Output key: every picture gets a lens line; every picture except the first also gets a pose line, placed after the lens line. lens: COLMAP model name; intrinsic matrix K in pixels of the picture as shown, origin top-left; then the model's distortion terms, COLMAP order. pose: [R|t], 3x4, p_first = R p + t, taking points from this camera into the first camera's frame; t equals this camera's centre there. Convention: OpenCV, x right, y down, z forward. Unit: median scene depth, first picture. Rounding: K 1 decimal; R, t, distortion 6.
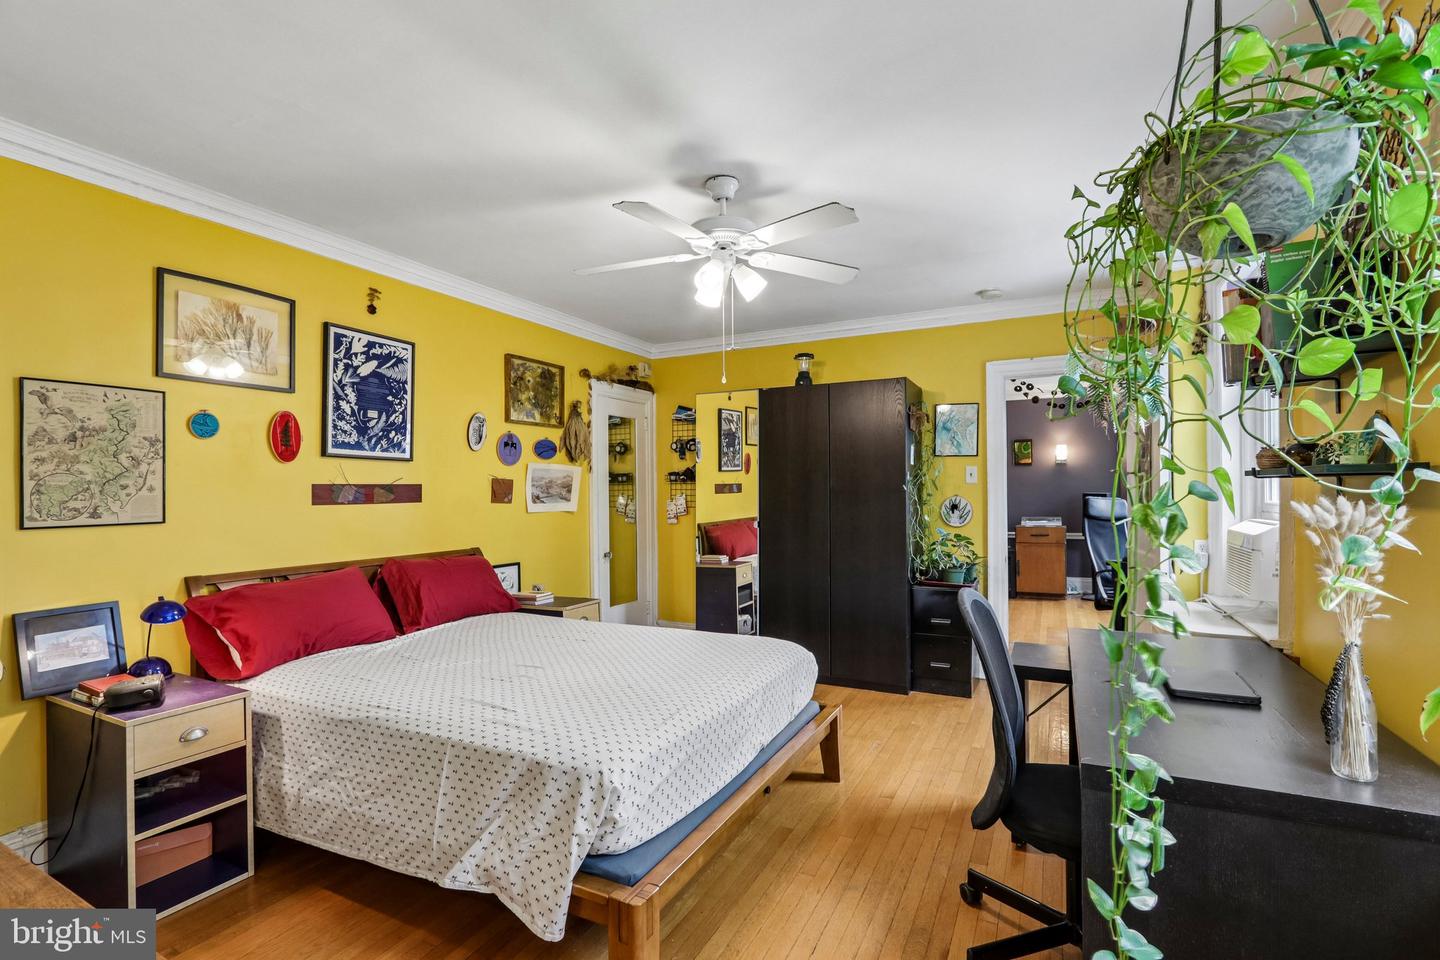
lens RADIAL K [[668.5, 0, 717.9], [0, 668.5, 482.7], [0, 0, 1]] dist [-0.015498, 0.001207]
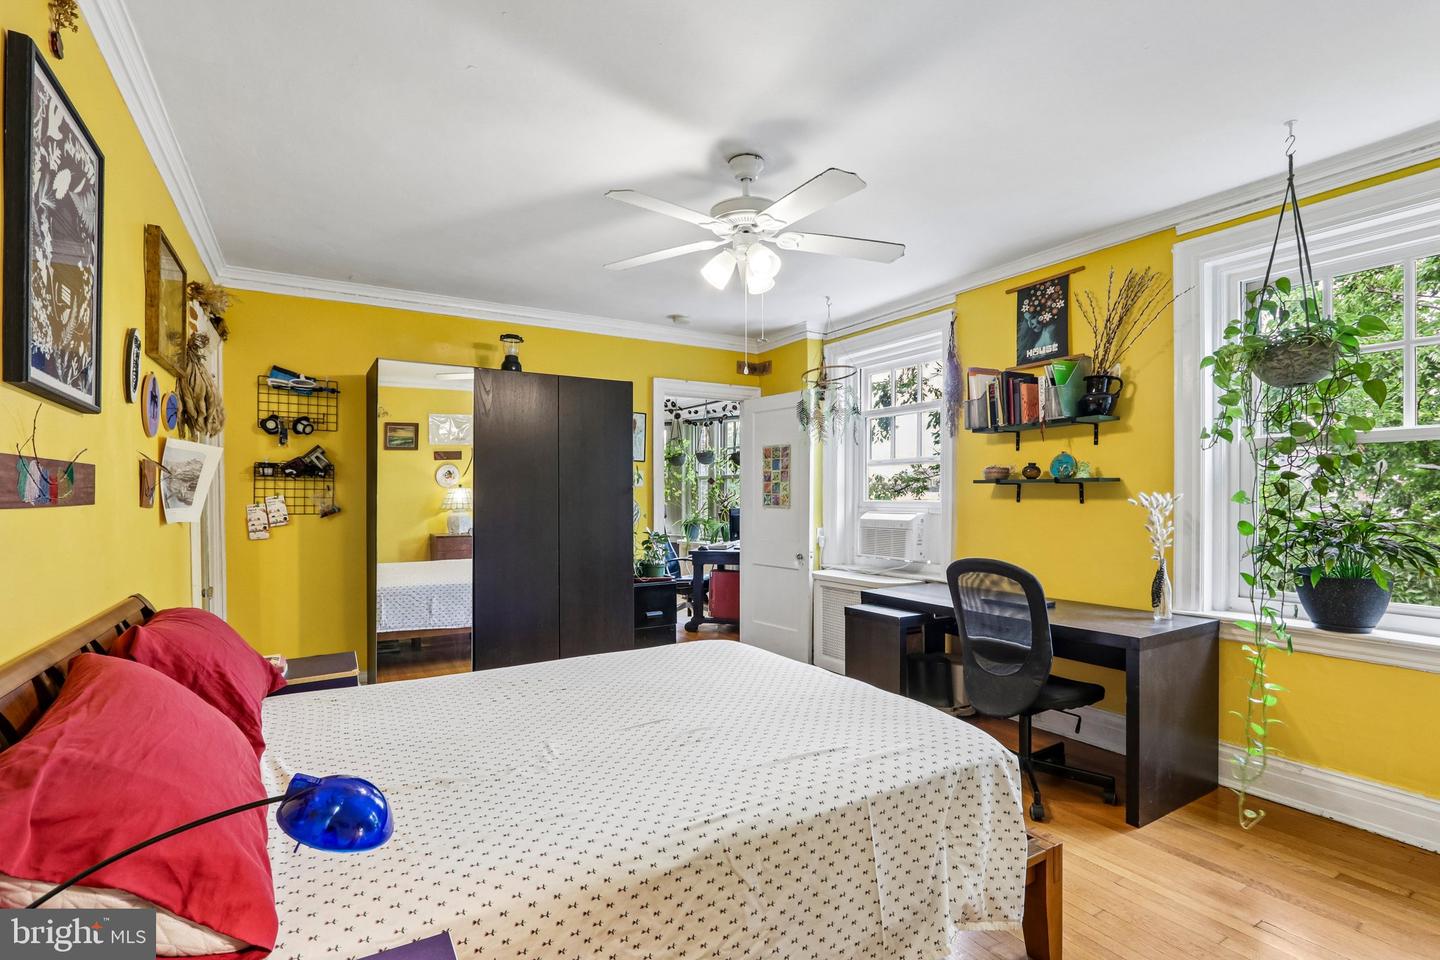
lens RADIAL K [[668.5, 0, 726.4], [0, 668.5, 498.0], [0, 0, 1]] dist [-0.015498, 0.001207]
pose [[0.526102, 0.004119, 0.850412, -0.633224], [-0.012180, 0.999922, 0.002692, 0.019864], [-0.850334, -0.011774, 0.526111, 0.405495]]
